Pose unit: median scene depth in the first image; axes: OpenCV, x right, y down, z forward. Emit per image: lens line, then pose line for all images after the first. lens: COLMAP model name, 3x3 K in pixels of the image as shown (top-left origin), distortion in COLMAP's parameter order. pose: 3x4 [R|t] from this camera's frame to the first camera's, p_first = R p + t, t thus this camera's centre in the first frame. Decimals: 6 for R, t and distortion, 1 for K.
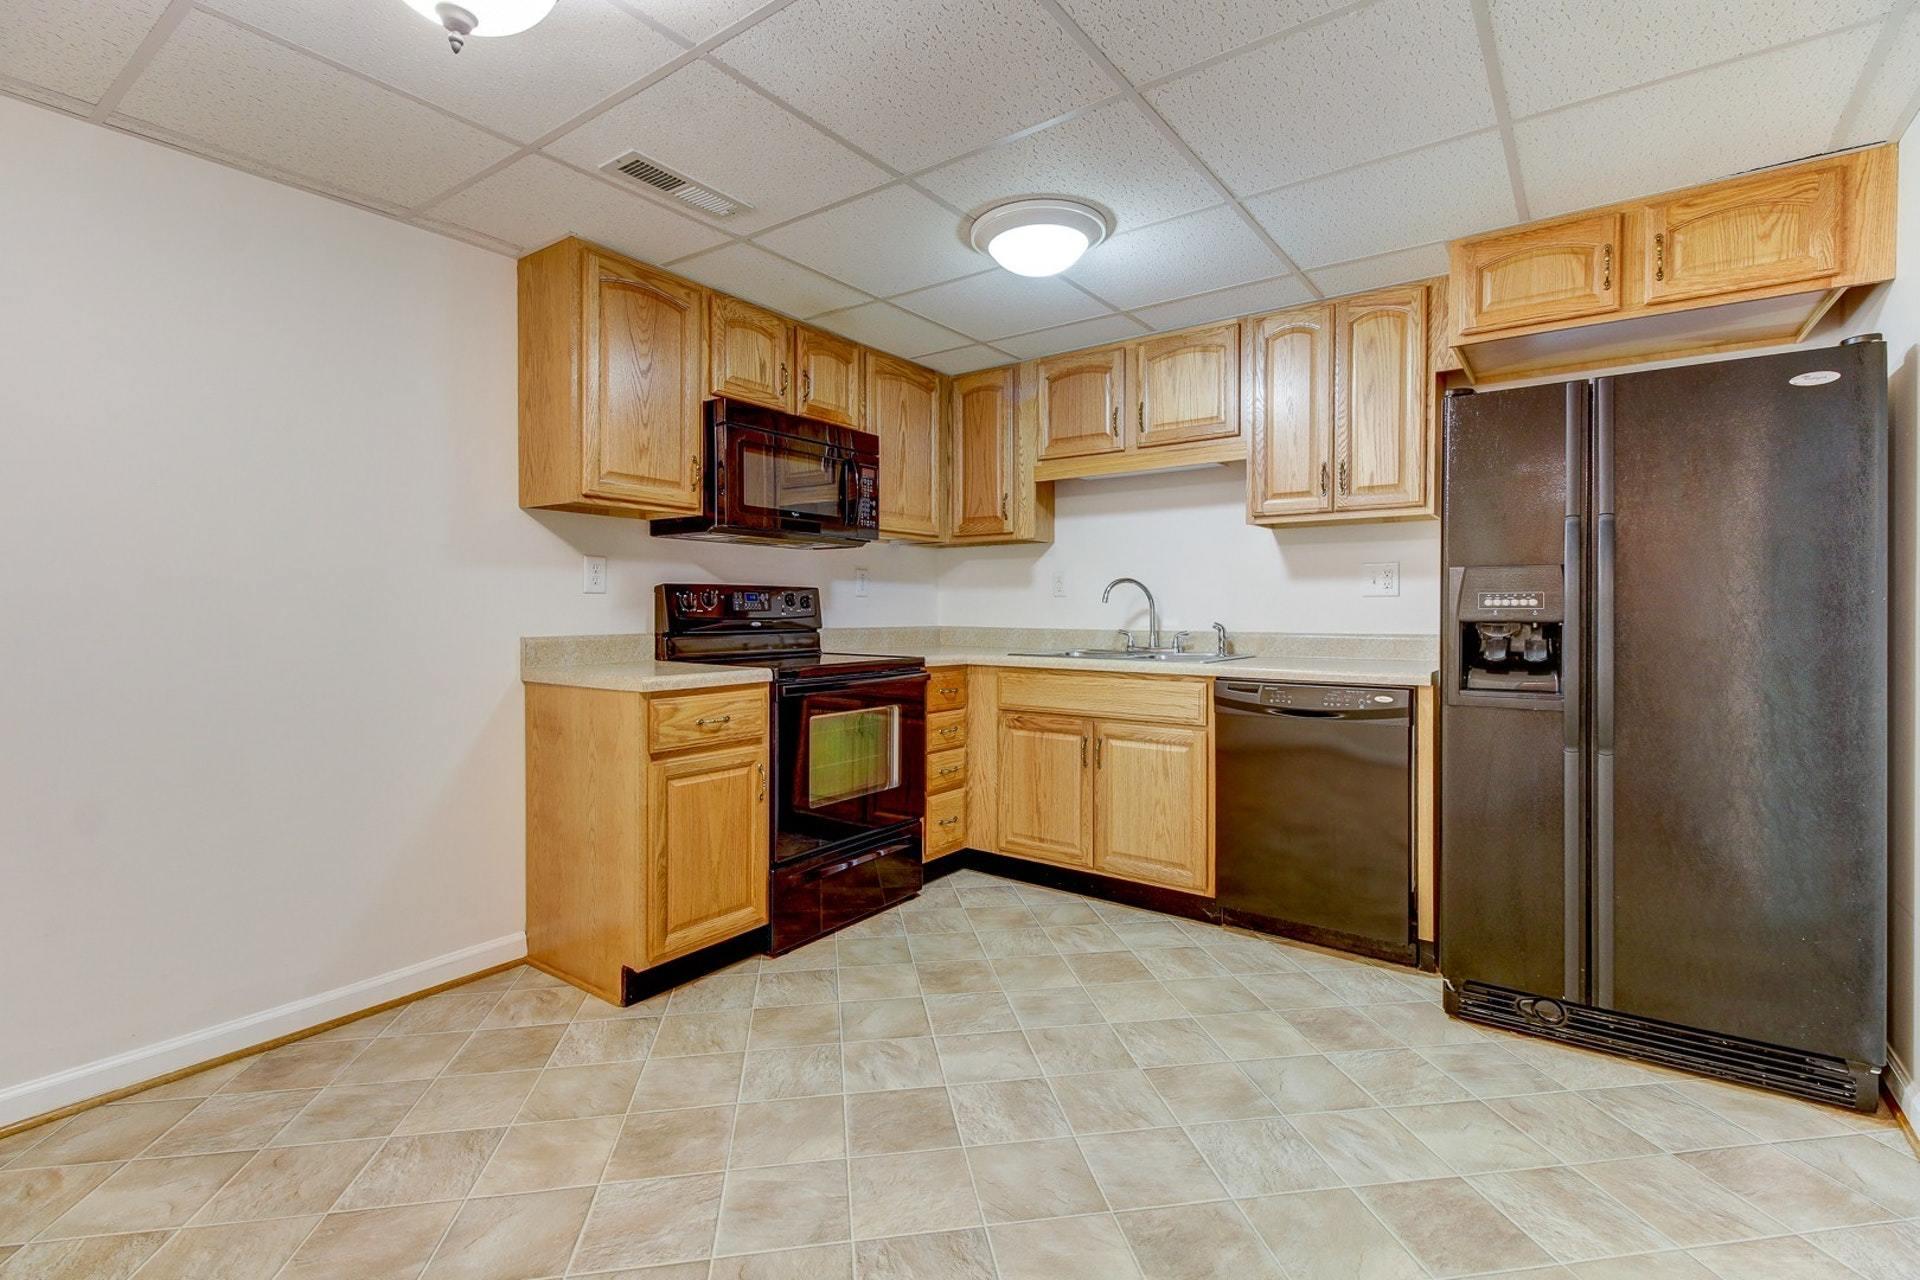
lens RADIAL K [[875.9, 0, 940.7], [0, 875.9, 613.8], [0, 0, 1]] dist [0.028412, -0.012407]
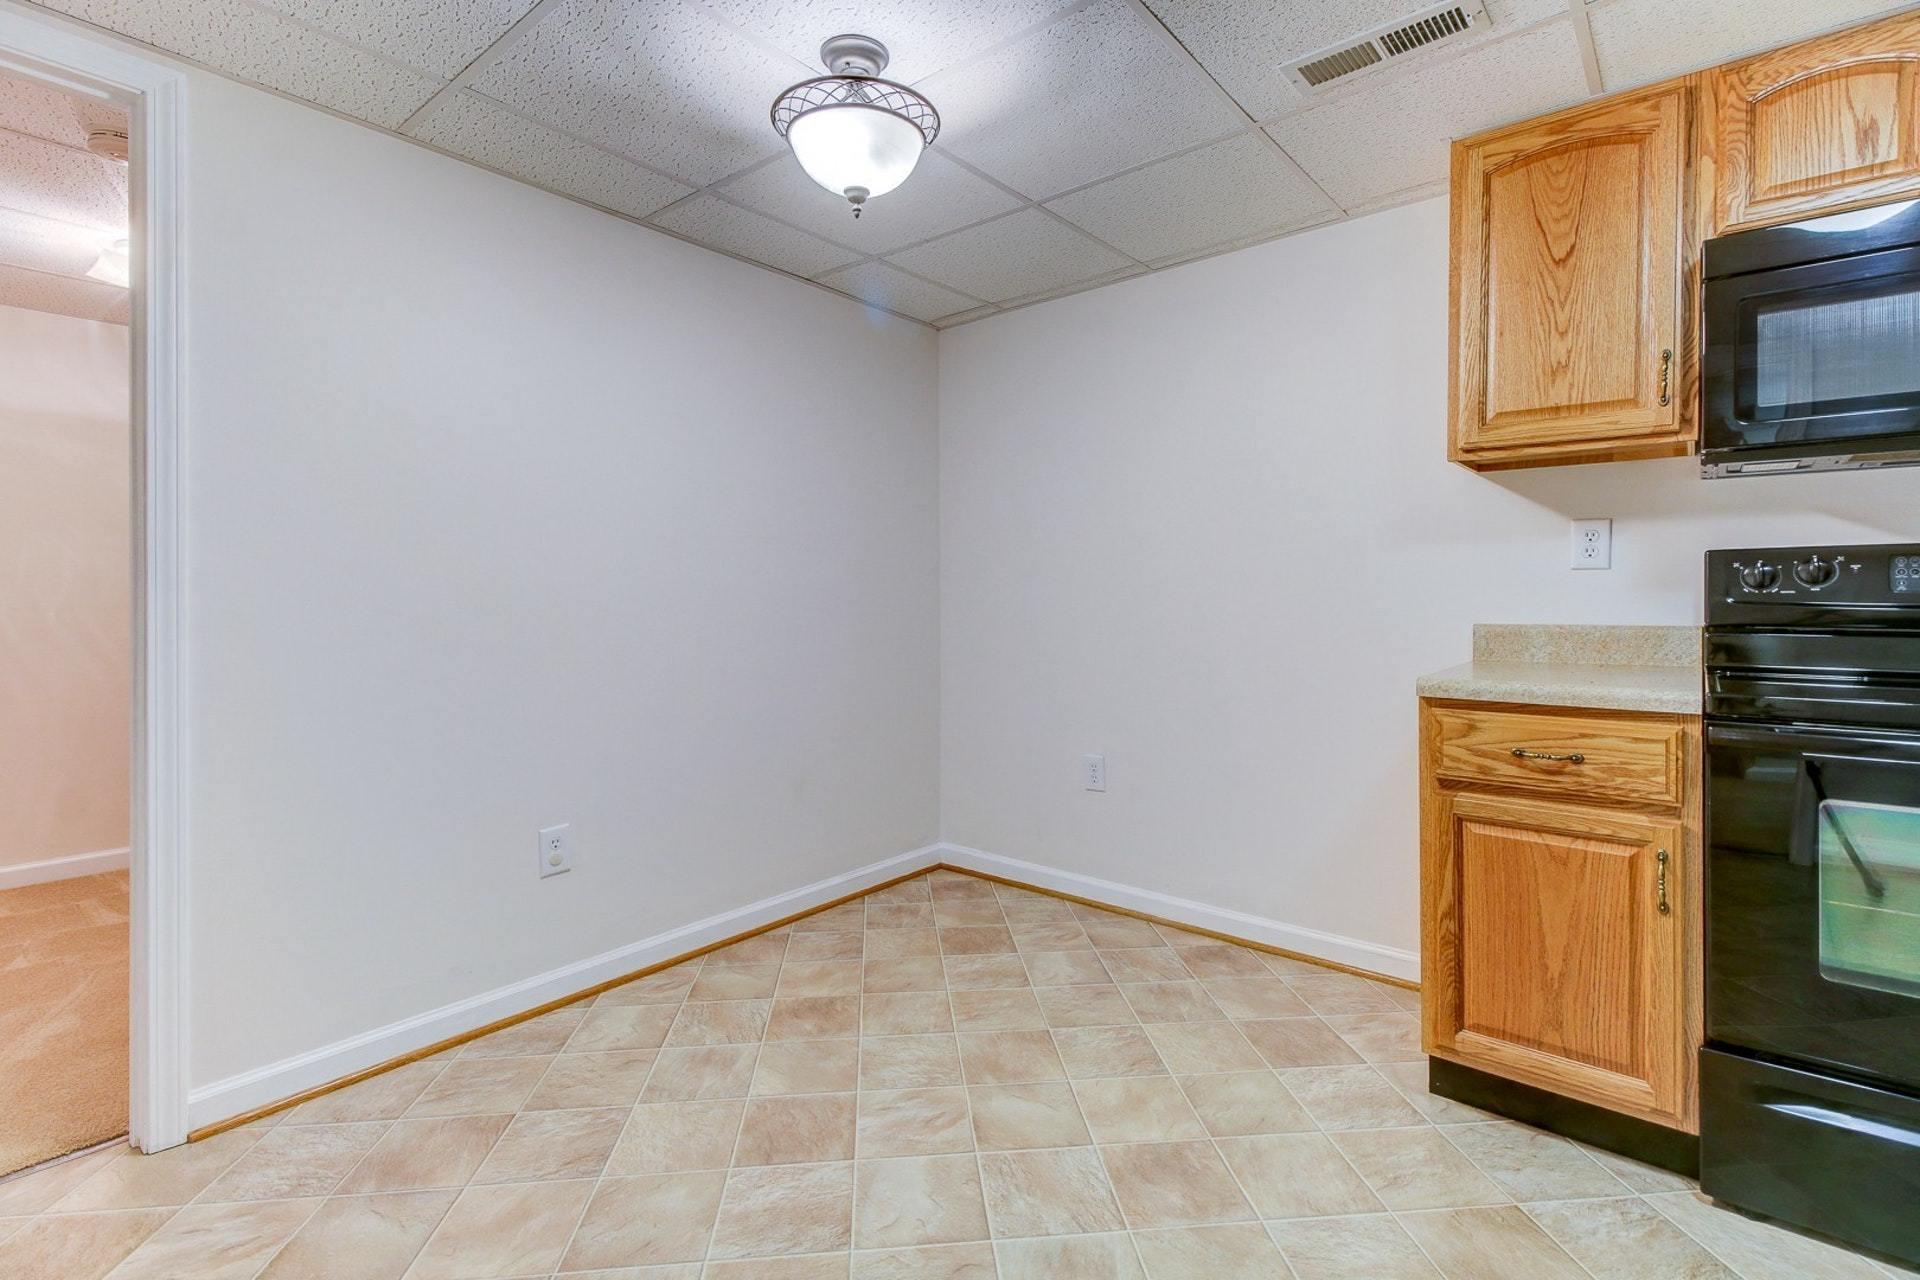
lens RADIAL K [[865.9, 0, 962.9], [0, 865.9, 592.7], [0, 0, 1]] dist [0.020040, -0.008188]
pose [[-0.035629, -0.002761, -0.999361, 0.328554], [-0.004157, 0.999988, -0.002615, 0.000485], [0.999356, 0.004061, -0.035640, 0.448284]]
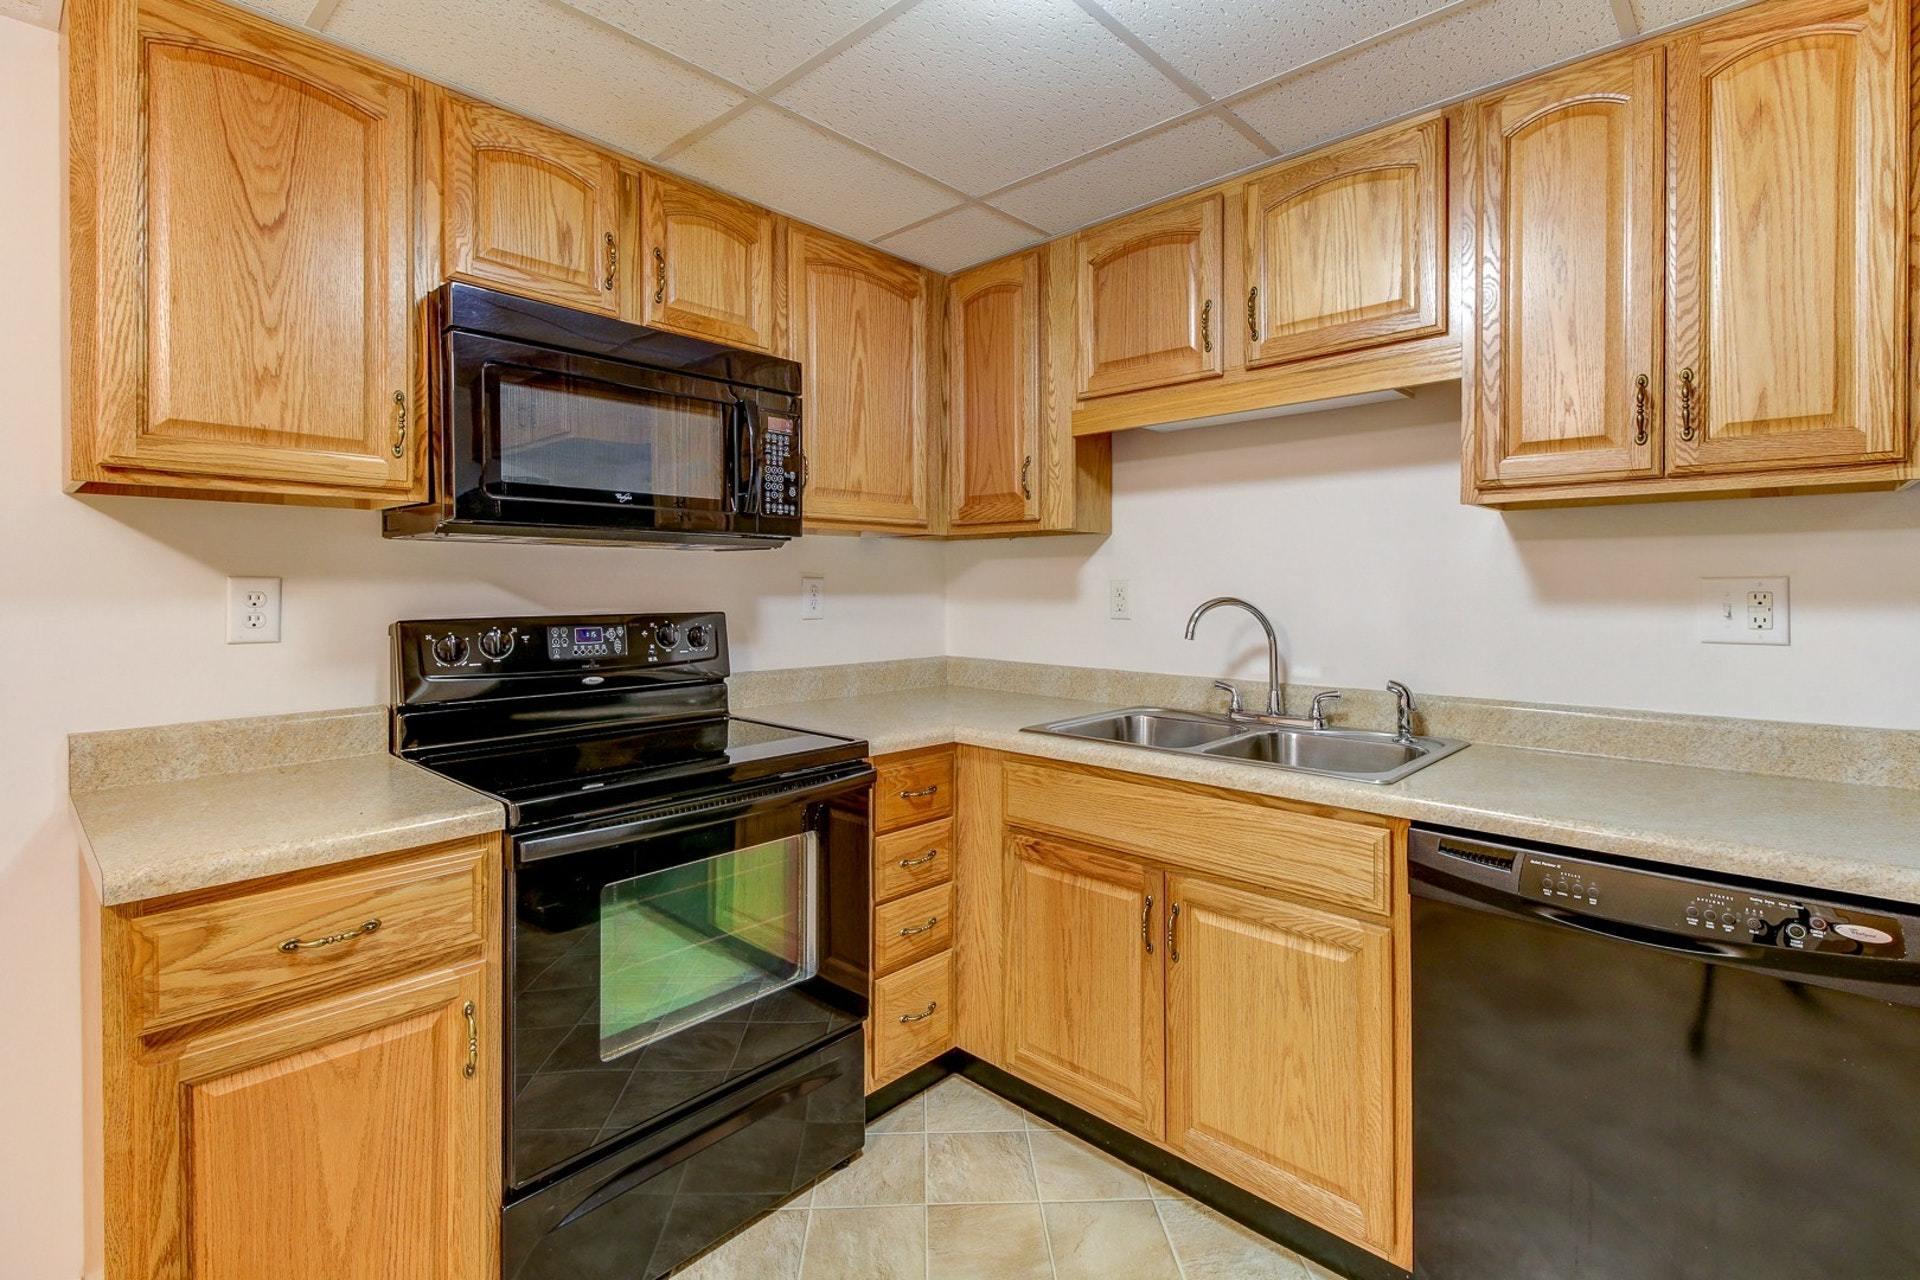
lens RADIAL K [[902.5, 0, 953.2], [0, 902.5, 592.7], [0, 0, 1]] dist [0.022573, -0.009314]
pose [[0.995262, -0.003657, -0.097162, 0.097083], [0.003878, 0.999990, 0.002082, -0.049746], [0.097154, -0.002449, 0.995266, 0.420231]]
